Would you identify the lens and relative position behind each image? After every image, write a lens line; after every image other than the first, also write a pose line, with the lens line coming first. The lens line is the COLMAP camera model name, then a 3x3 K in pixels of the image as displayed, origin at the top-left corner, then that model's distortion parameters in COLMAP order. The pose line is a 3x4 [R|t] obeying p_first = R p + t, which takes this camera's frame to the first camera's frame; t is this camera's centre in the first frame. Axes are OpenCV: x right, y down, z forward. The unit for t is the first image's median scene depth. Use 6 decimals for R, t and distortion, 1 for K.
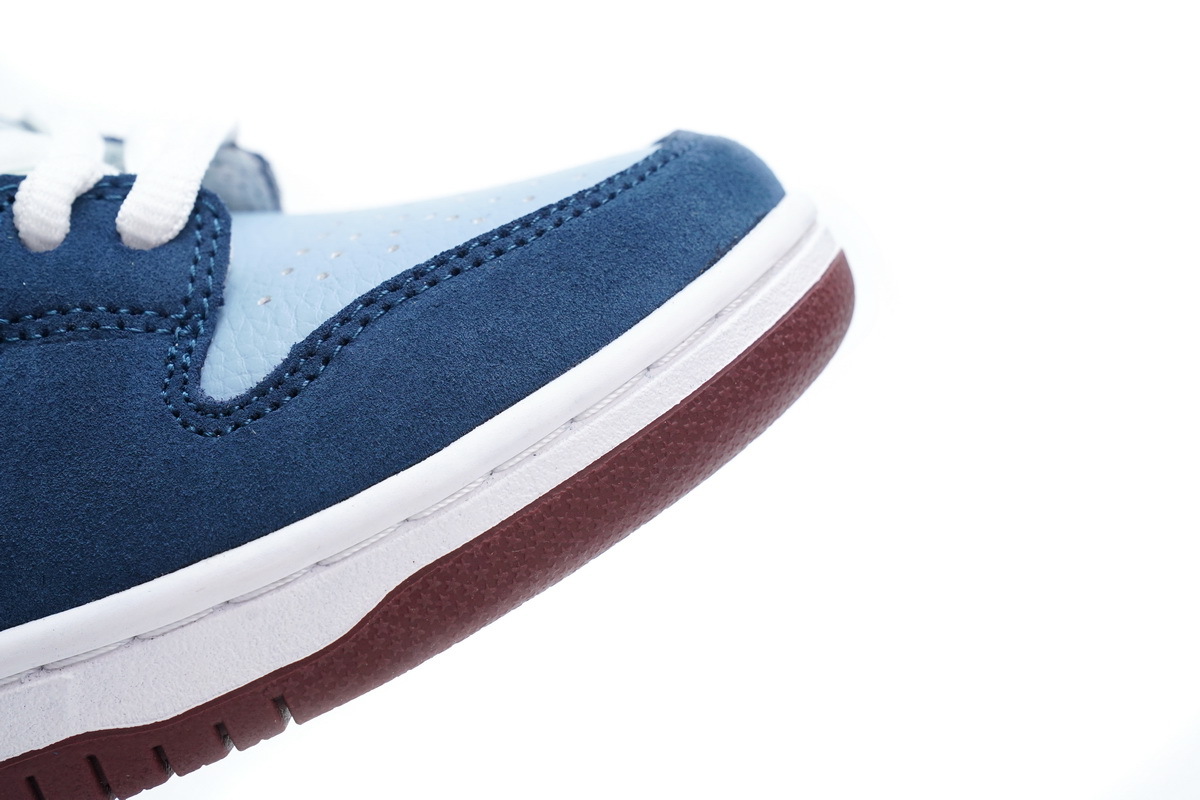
lens RADIAL K [[2427.6, 0, 600.0], [0, 2427.6, 400.0], [0, 0, 1]] dist [0.184131, 0.592740]
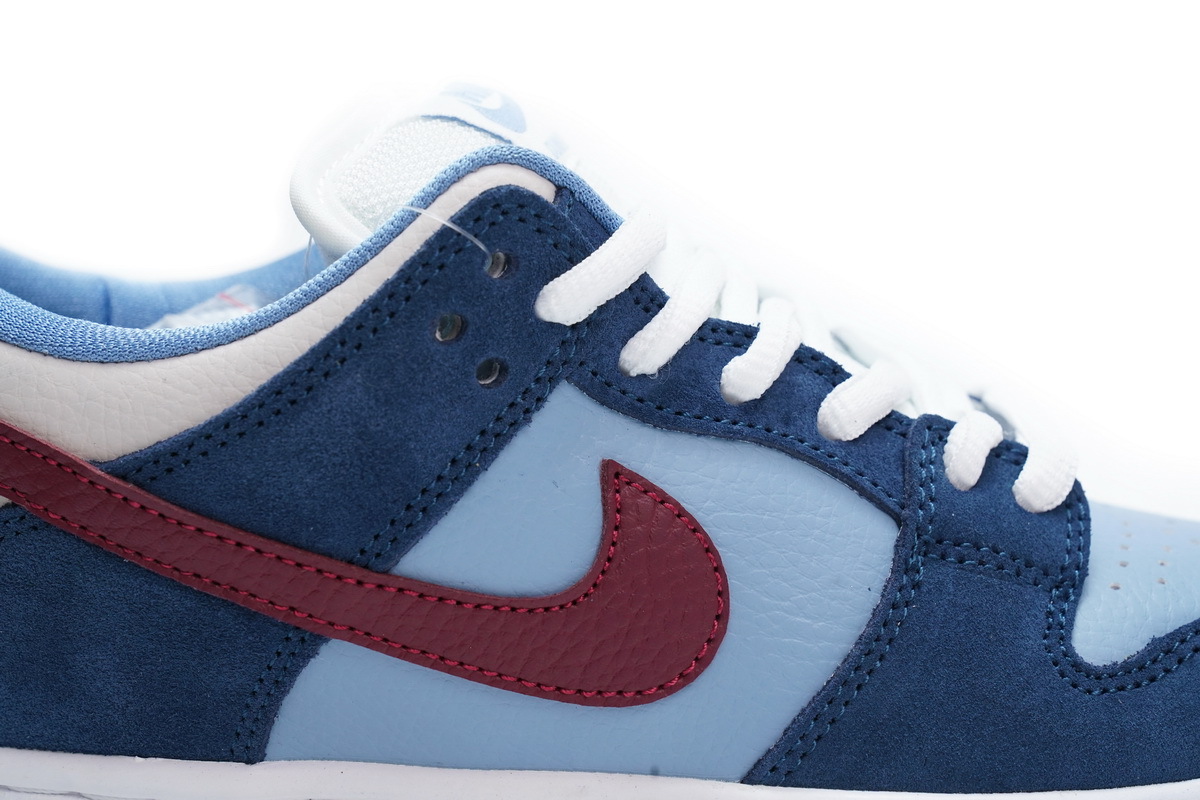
lens RADIAL K [[2427.6, 0, 600.0], [0, 2427.6, 400.0], [0, 0, 1]] dist [0.184131, 0.592740]
pose [[0.934959, 0.330240, 0.129589, -0.575747], [-0.324891, 0.943778, -0.061068, 0.029609], [-0.142470, 0.014994, 0.989685, -0.169411]]
